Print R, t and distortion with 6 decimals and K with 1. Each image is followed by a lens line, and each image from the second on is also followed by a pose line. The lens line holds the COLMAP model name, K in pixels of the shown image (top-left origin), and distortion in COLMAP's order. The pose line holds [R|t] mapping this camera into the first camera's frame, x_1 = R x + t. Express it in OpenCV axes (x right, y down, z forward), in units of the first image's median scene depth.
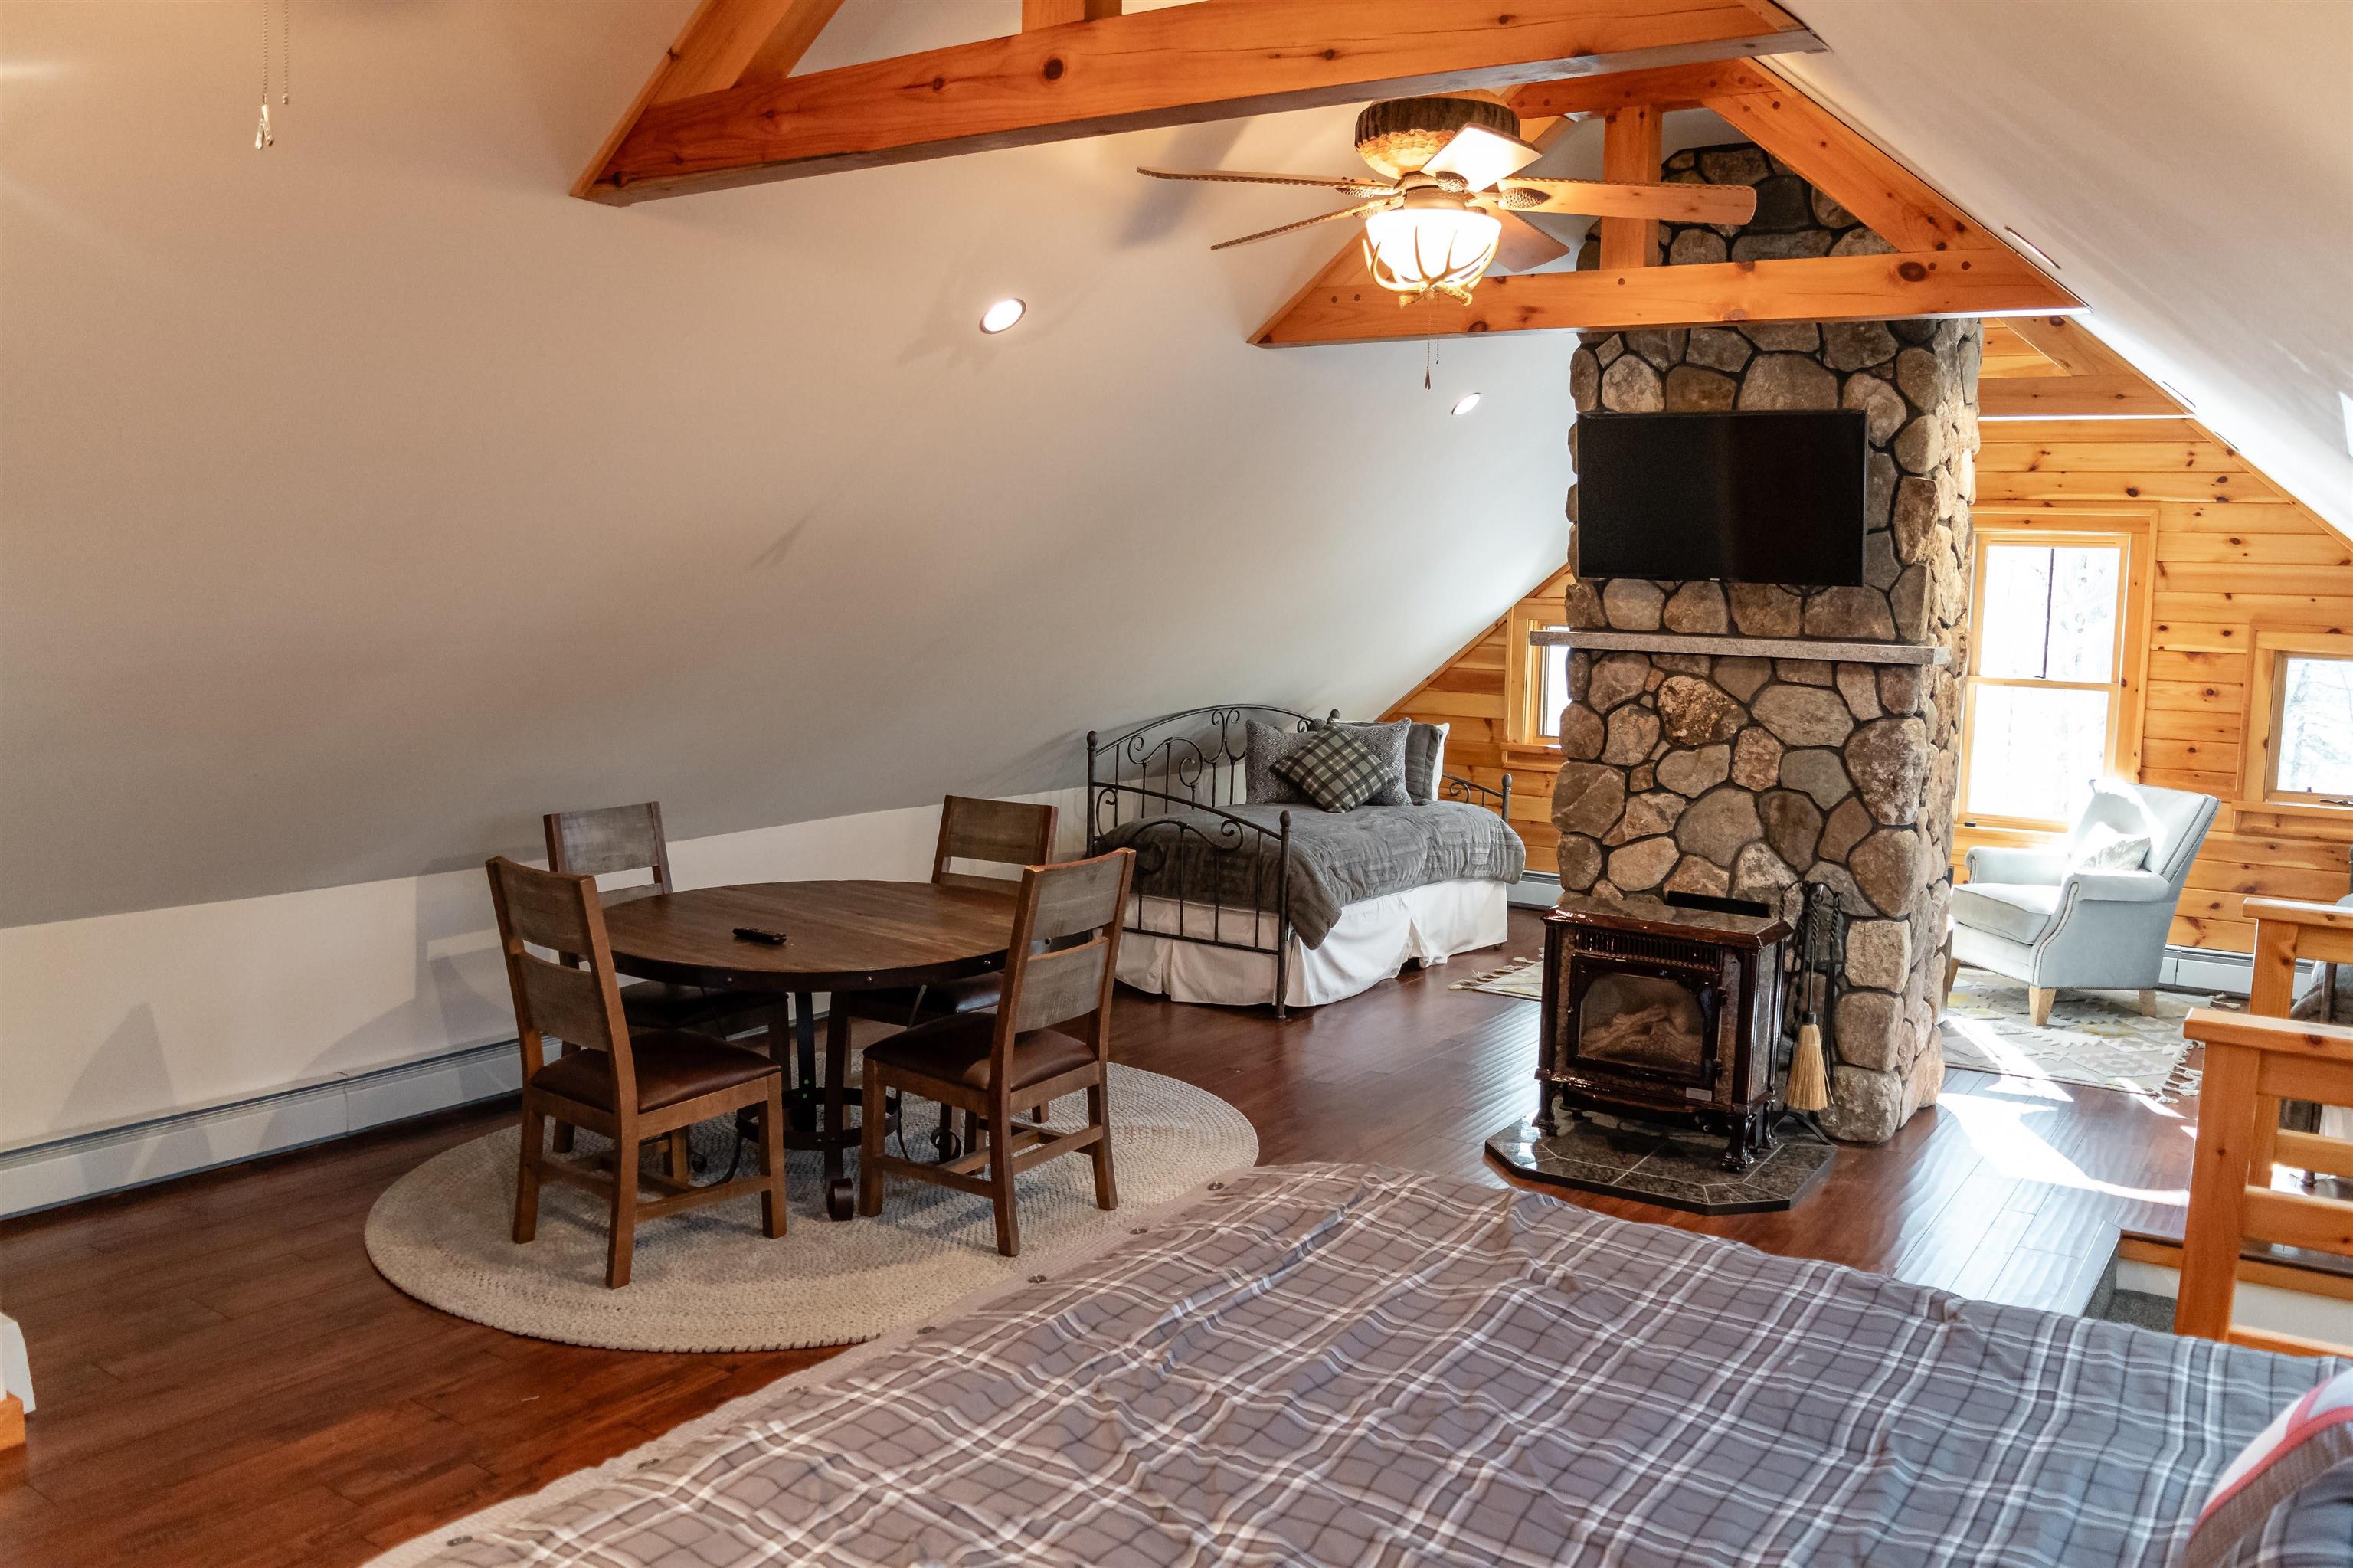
lens RADIAL K [[1844.0, 0, 1180.8], [0, 1844.0, 780.6], [0, 0, 1]] dist [-0.091322, 0.019402]
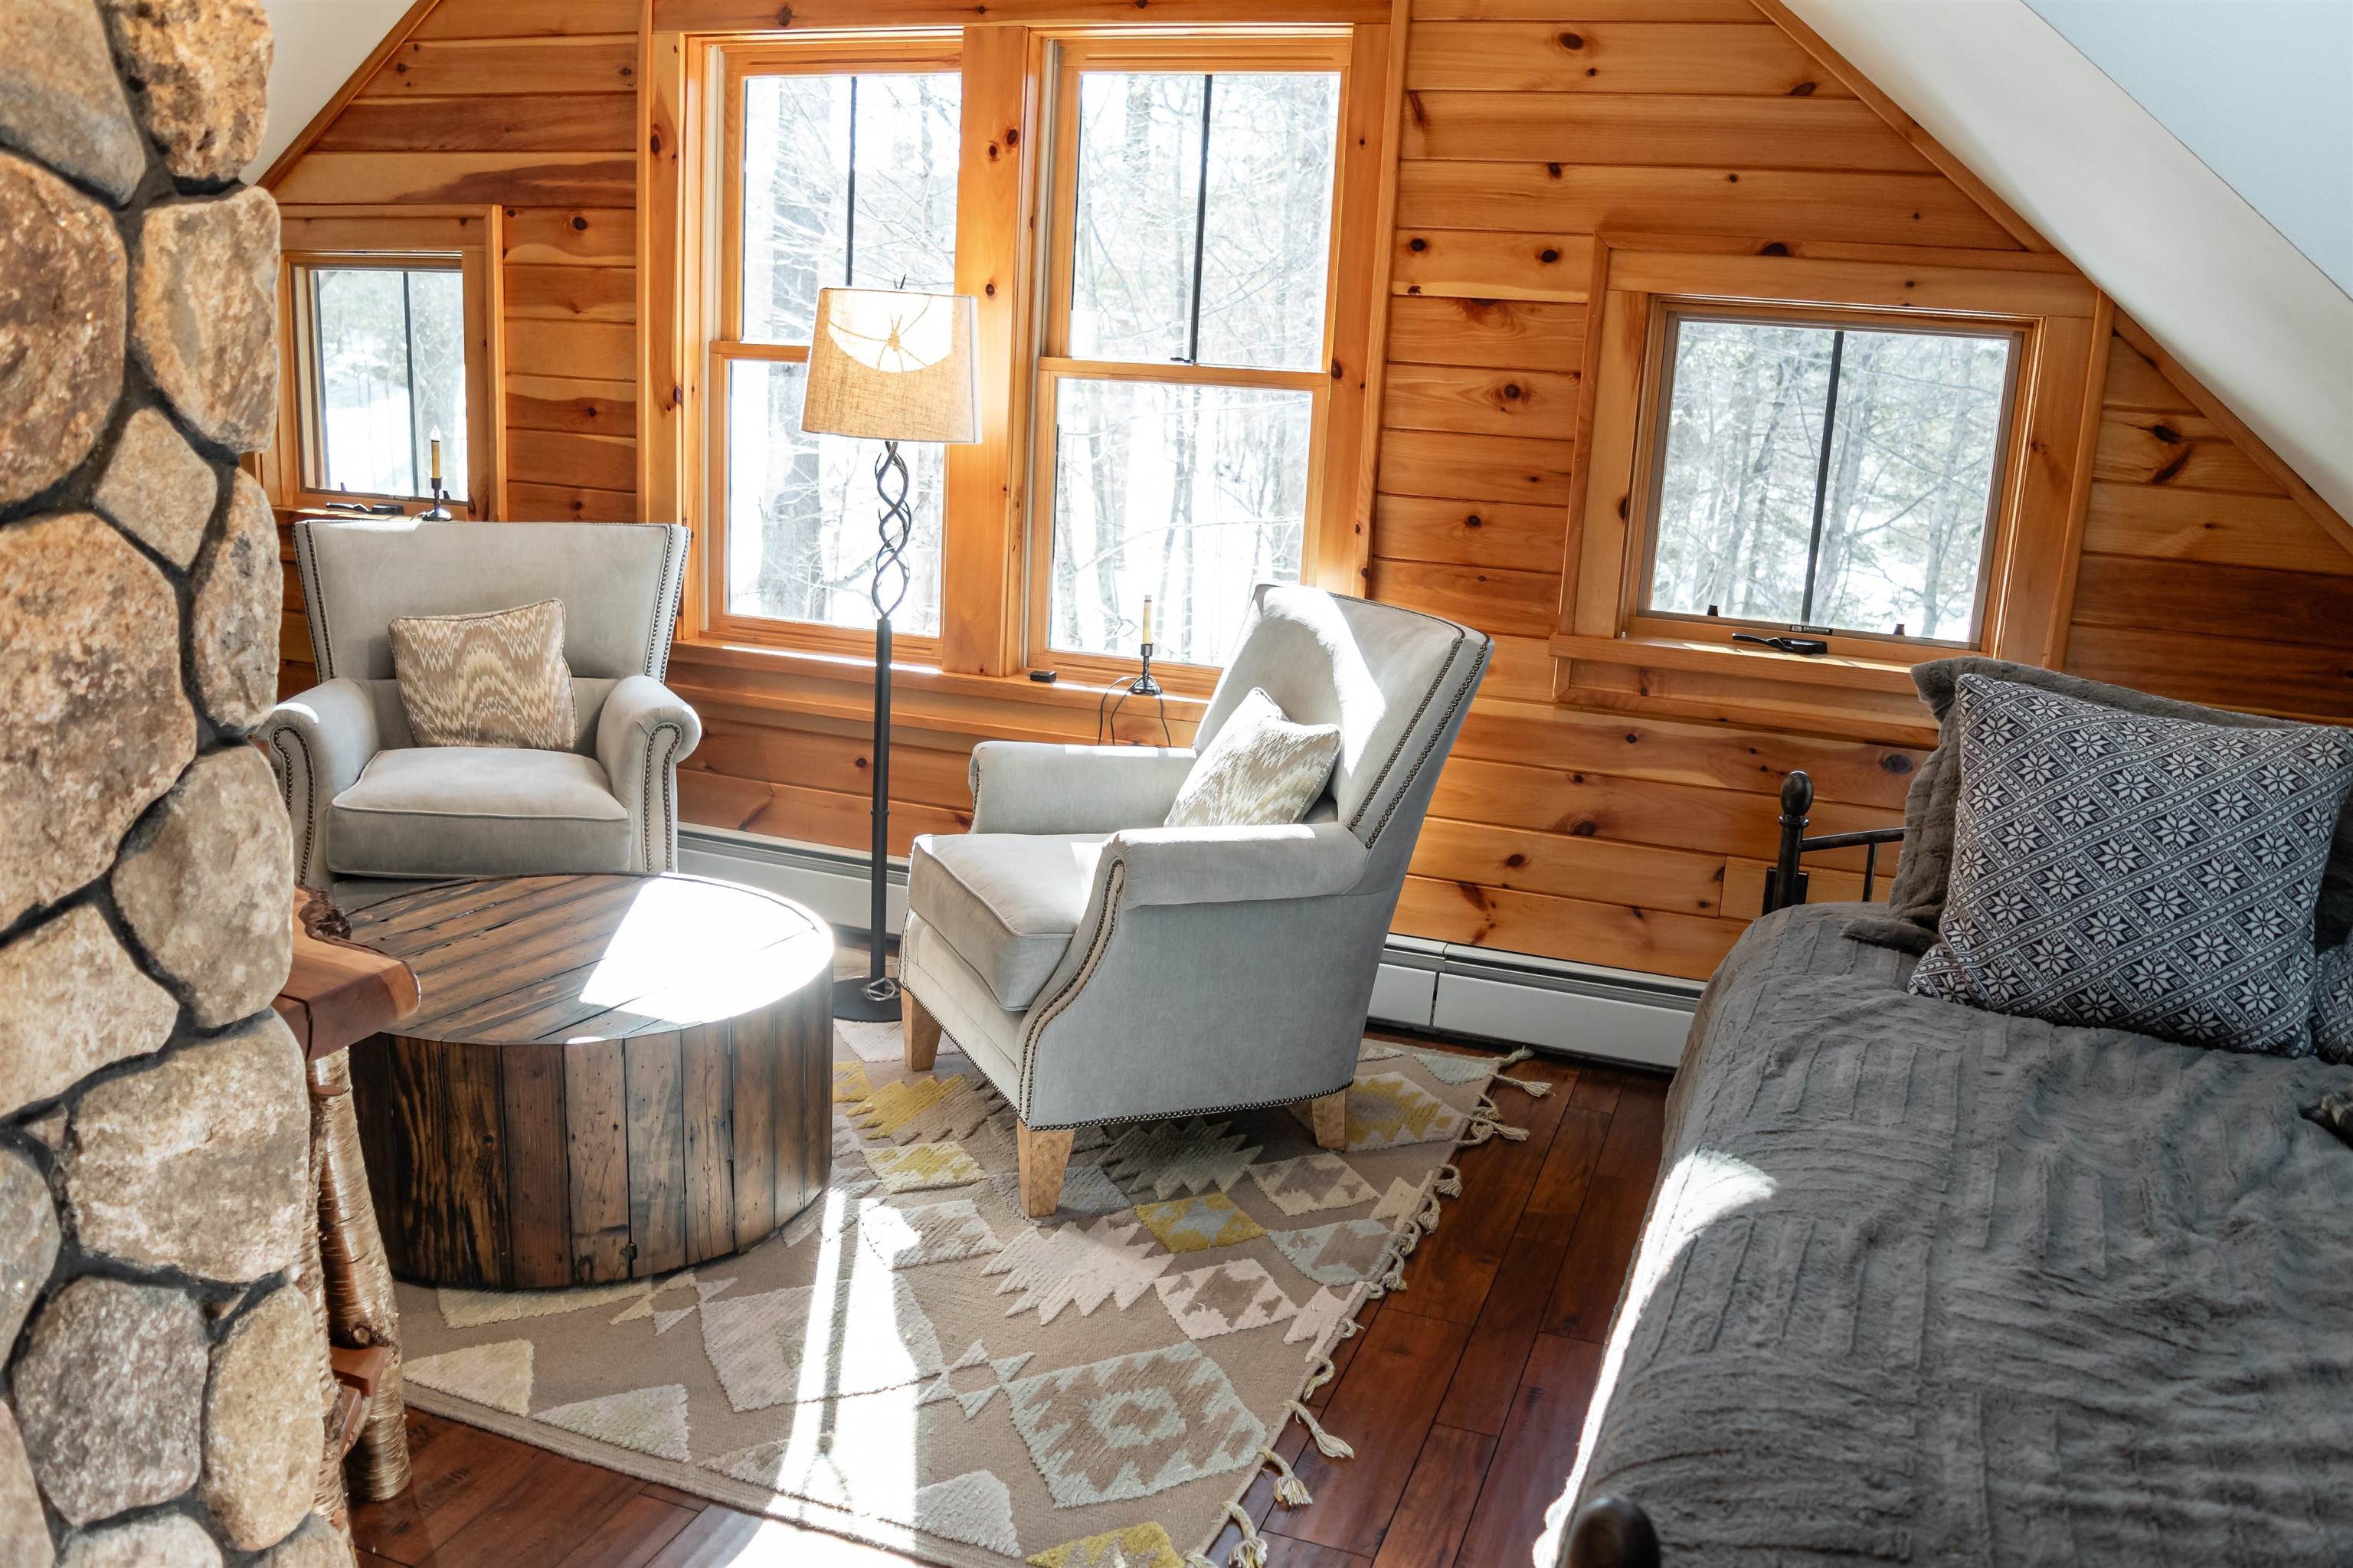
lens RADIAL K [[1844.0, 0, 1172.8], [0, 1844.0, 785.7], [0, 0, 1]] dist [-0.091322, 0.019402]
pose [[0.970279, -0.027009, 0.240477, 0.508584], [-0.003775, 0.991941, 0.126641, -0.012508], [-0.241959, -0.123785, 0.962358, 0.762430]]
